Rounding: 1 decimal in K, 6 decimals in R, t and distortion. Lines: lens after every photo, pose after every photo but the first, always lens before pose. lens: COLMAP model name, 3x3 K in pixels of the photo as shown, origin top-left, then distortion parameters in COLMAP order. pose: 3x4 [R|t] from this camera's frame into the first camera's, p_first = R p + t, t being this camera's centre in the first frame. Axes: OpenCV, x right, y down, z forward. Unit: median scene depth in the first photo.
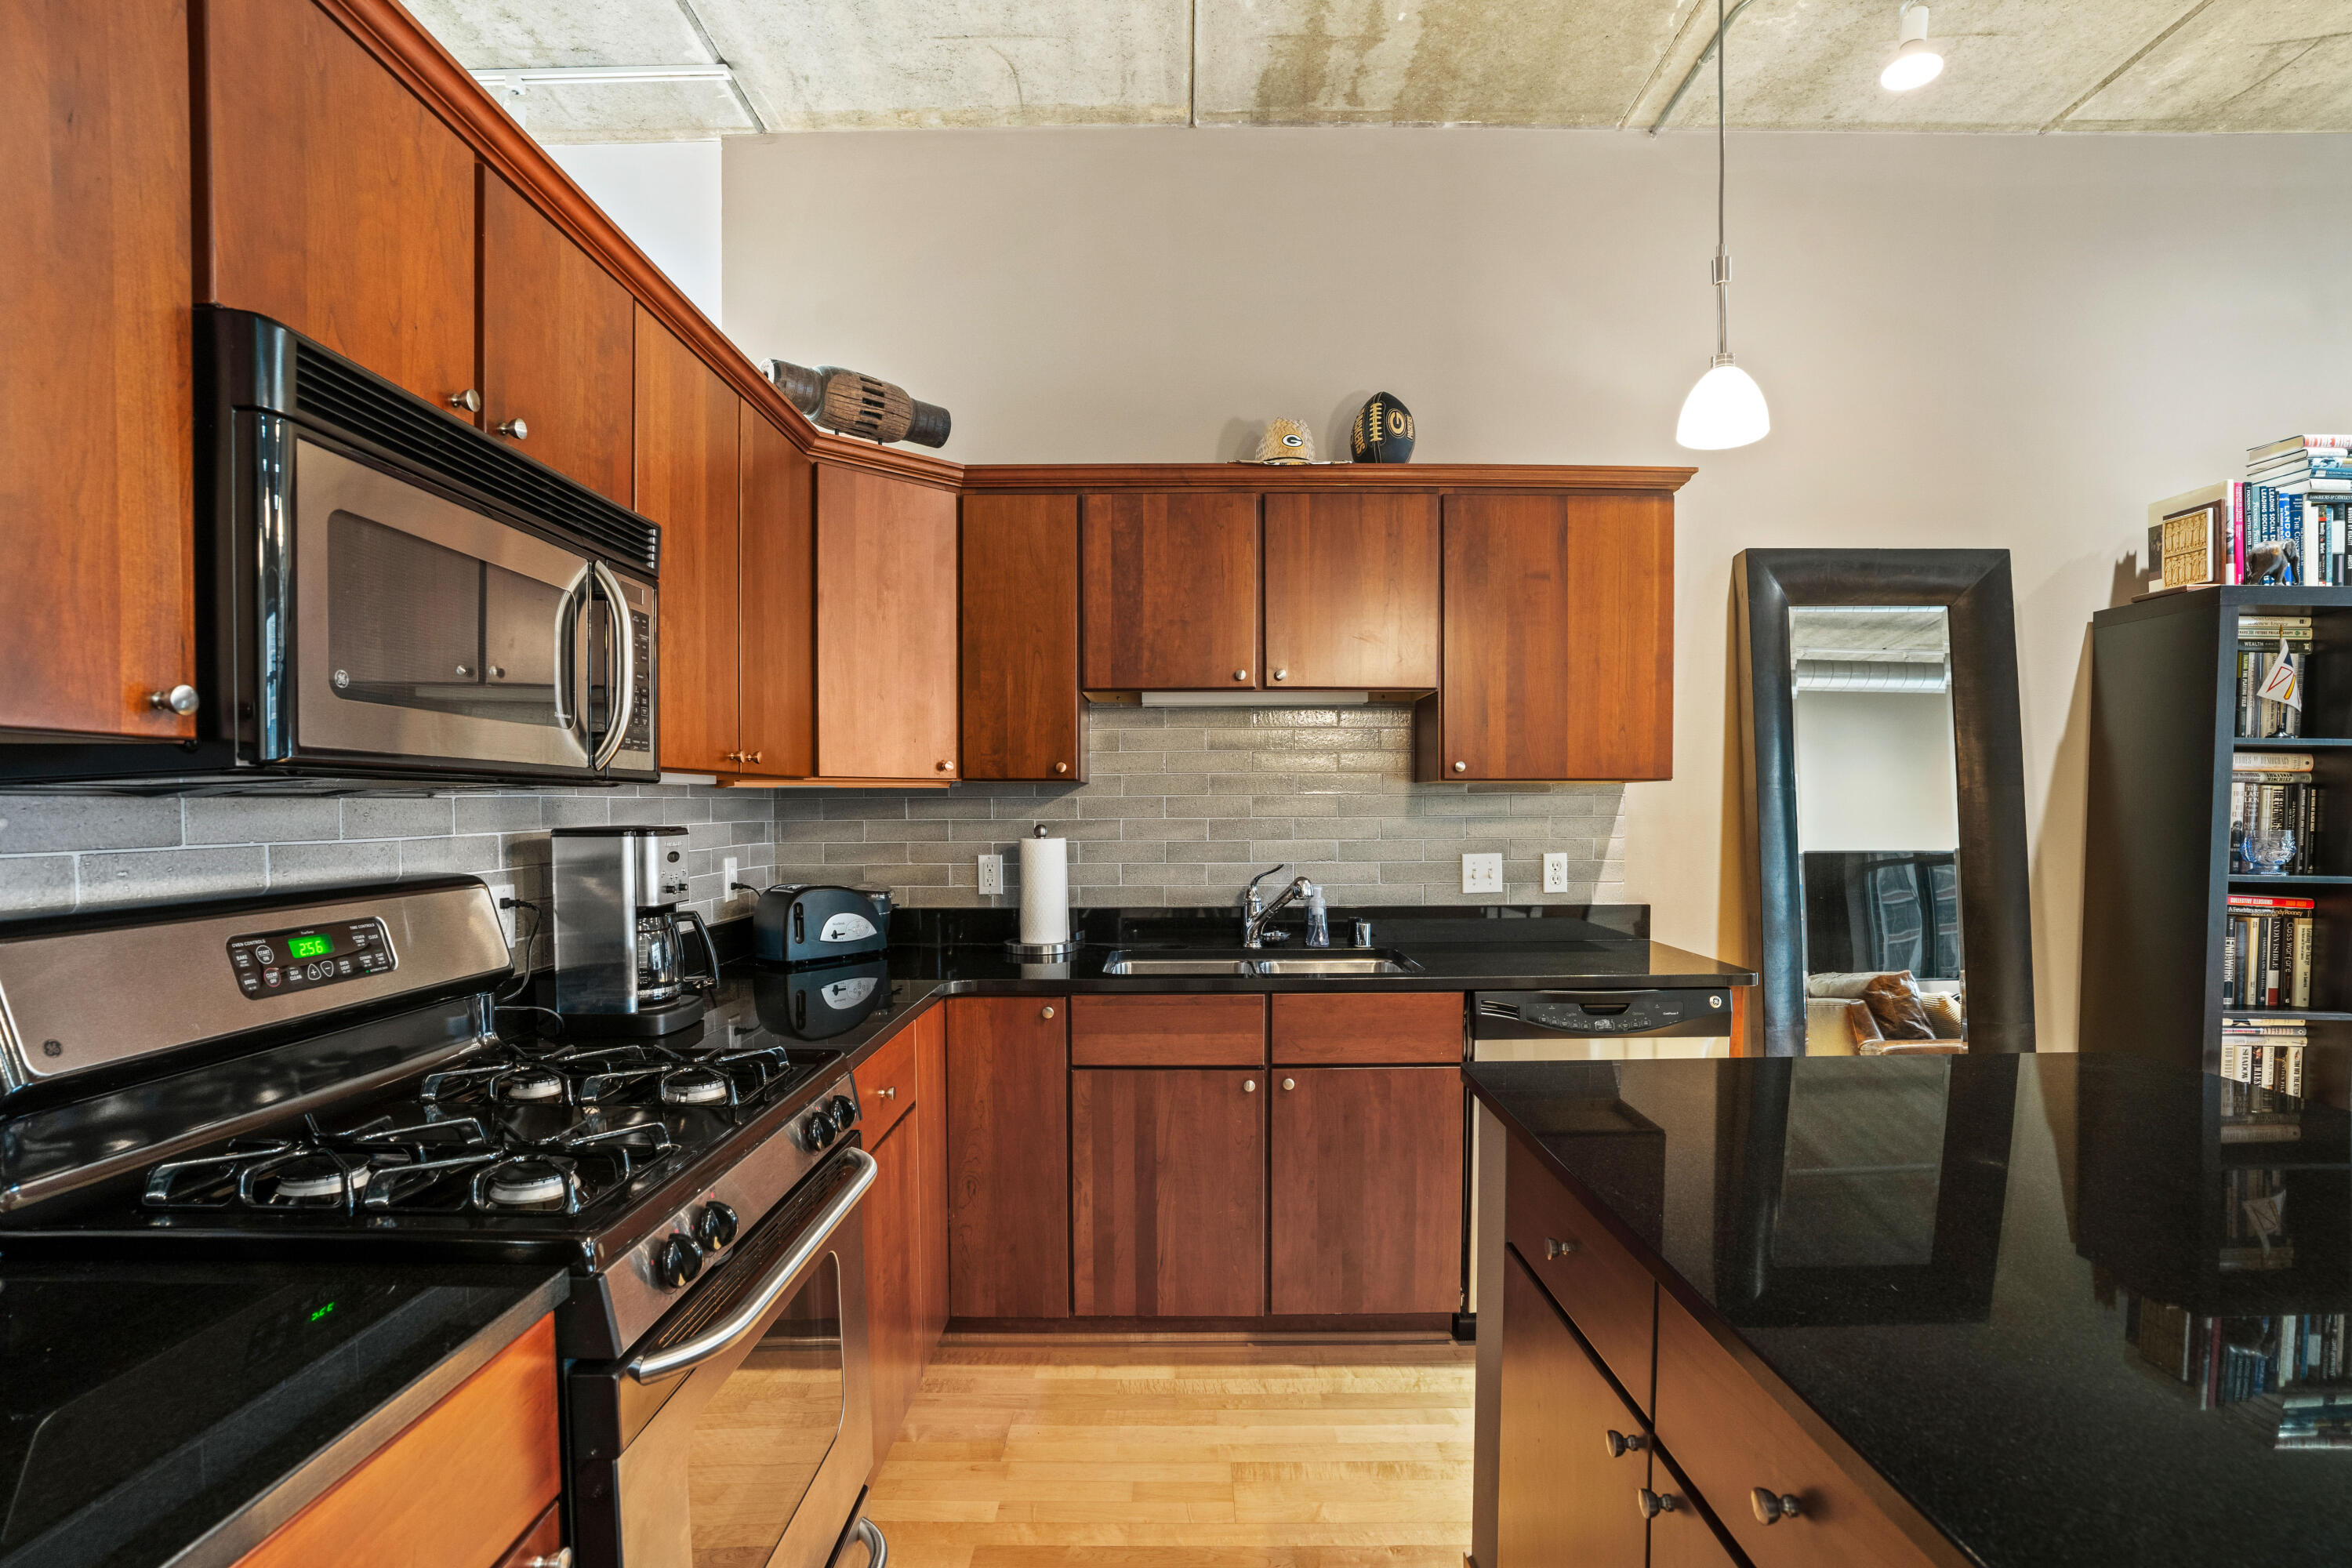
lens RADIAL K [[1109.5, 0, 1176.9], [0, 1109.5, 825.8], [0, 0, 1]] dist [-0.023550, -0.000058]
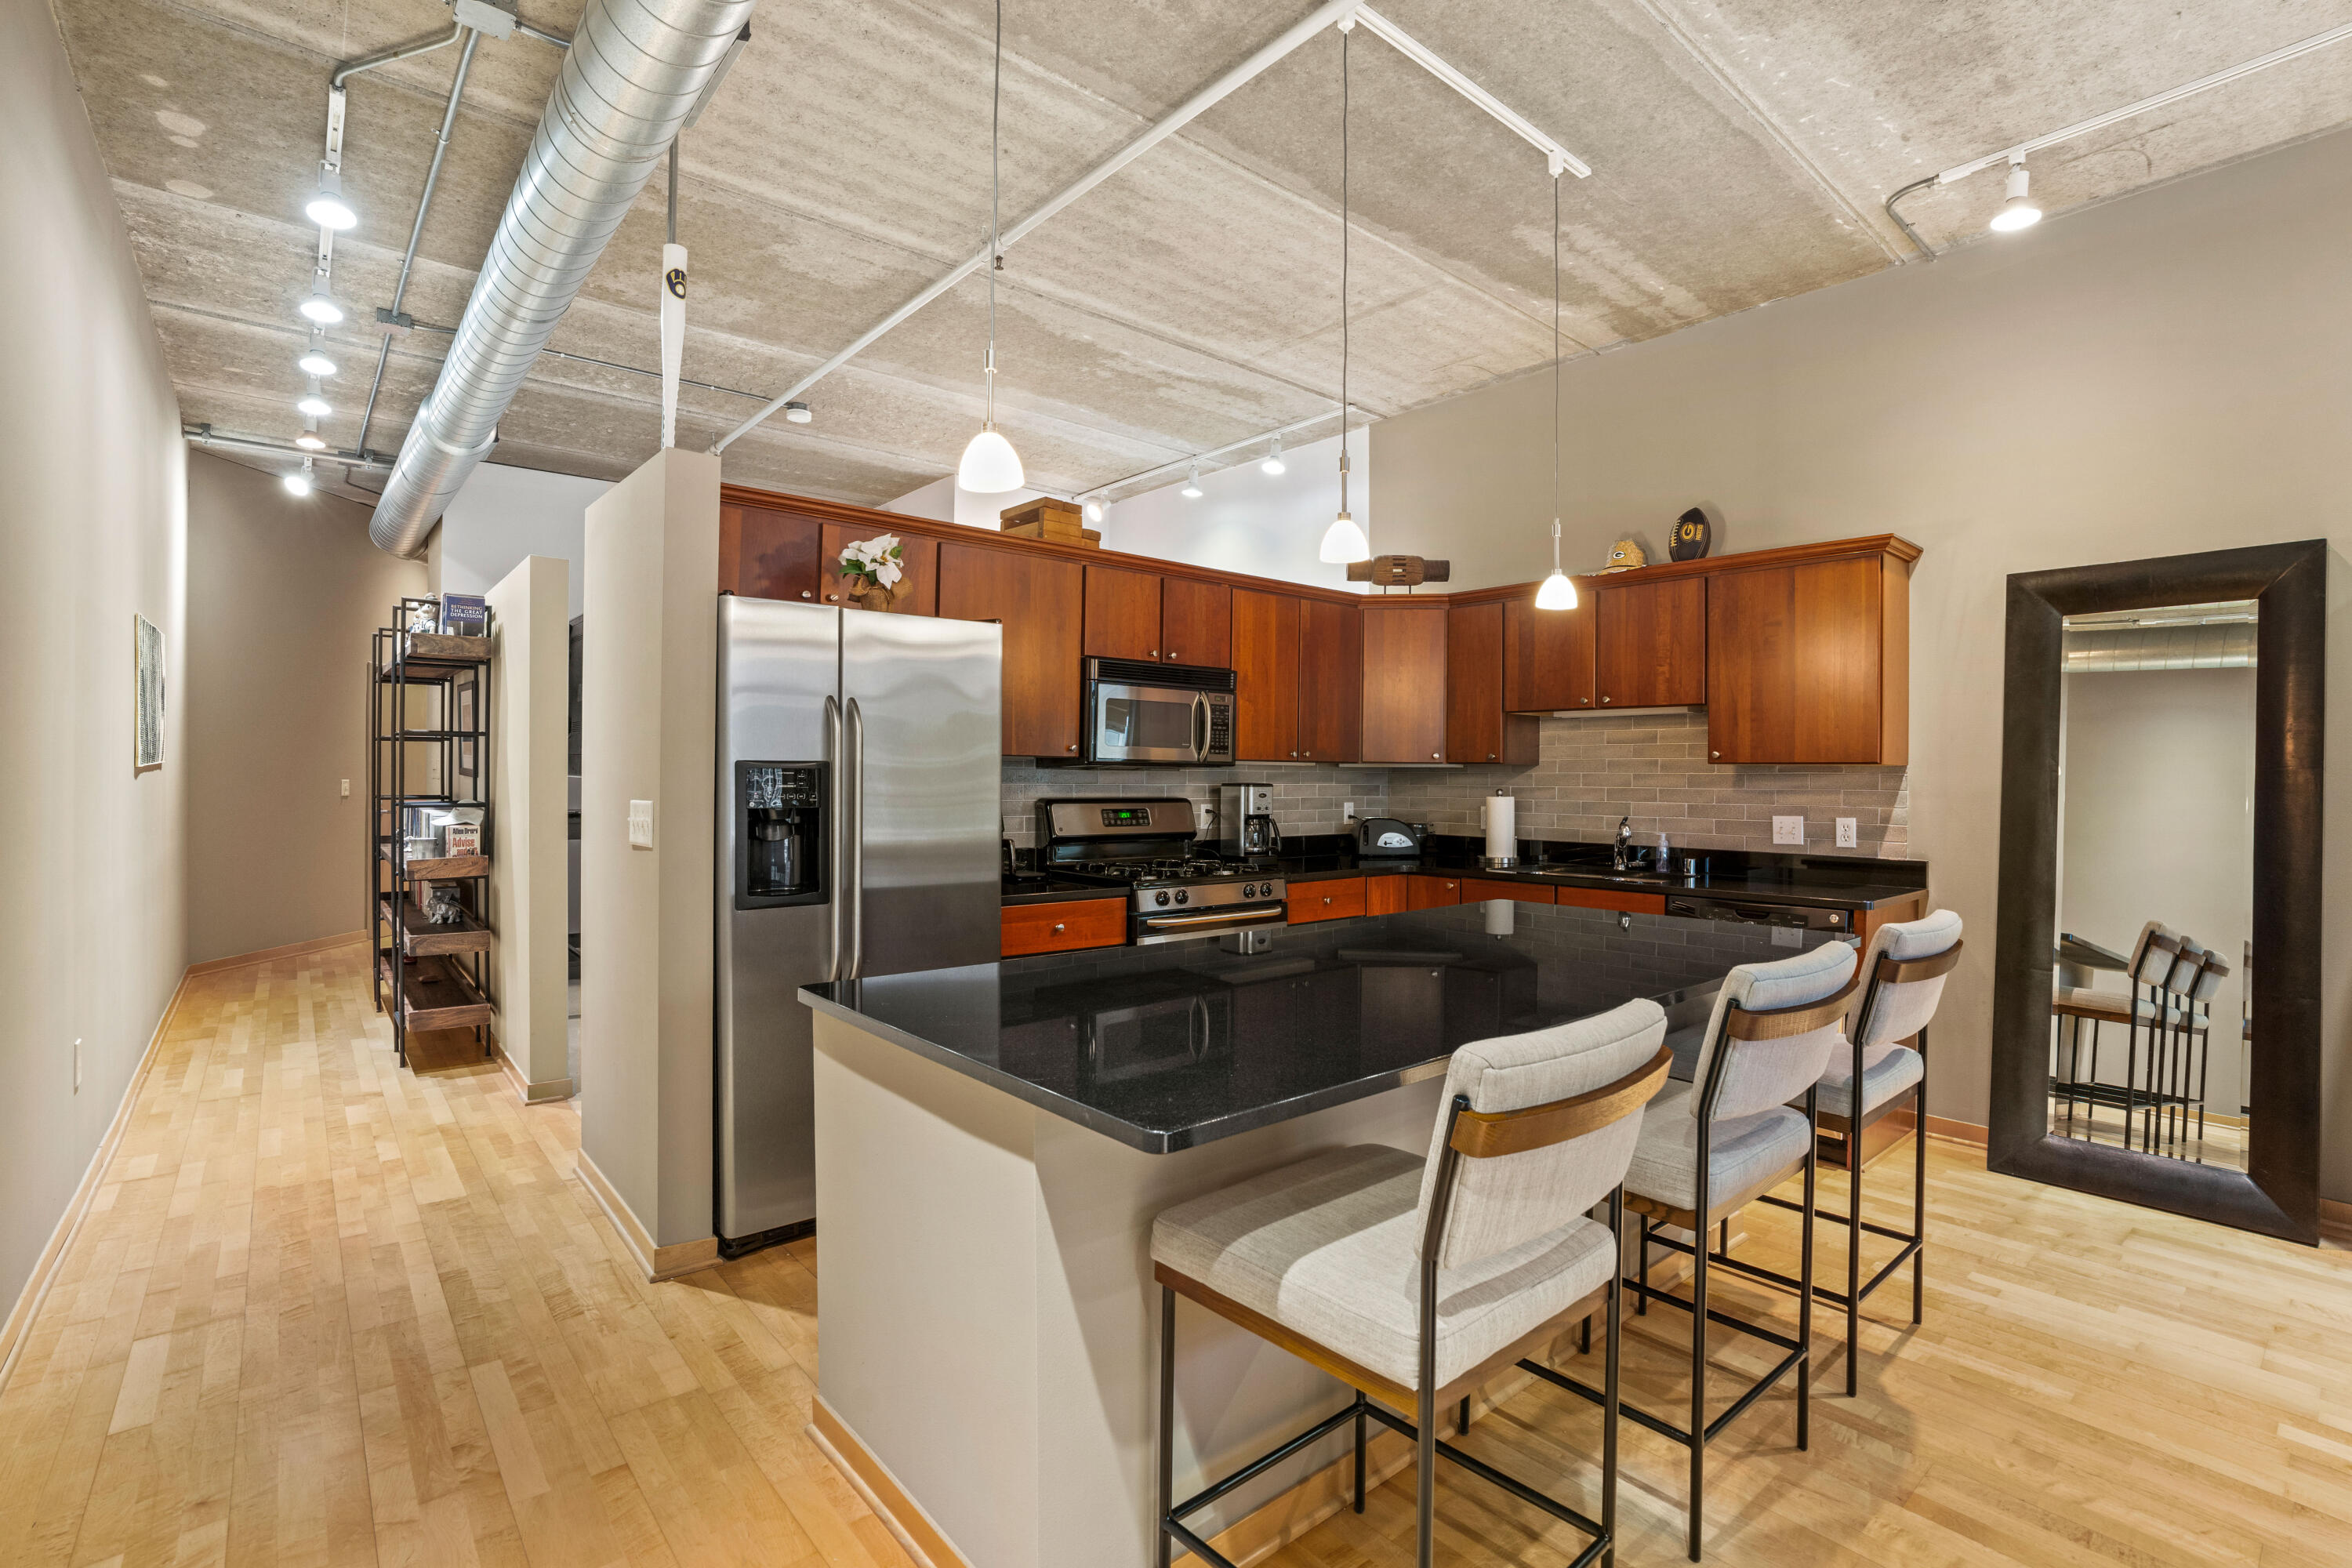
lens RADIAL K [[1089.2, 0, 1175.5], [0, 1089.2, 771.2], [0, 0, 1]] dist [-0.072273, 0.026640]
pose [[0.649651, 0.005699, -0.760211, 0.838064], [-0.026617, 0.999529, -0.015252, 0.010518], [0.759766, 0.030143, 0.649497, -0.481305]]
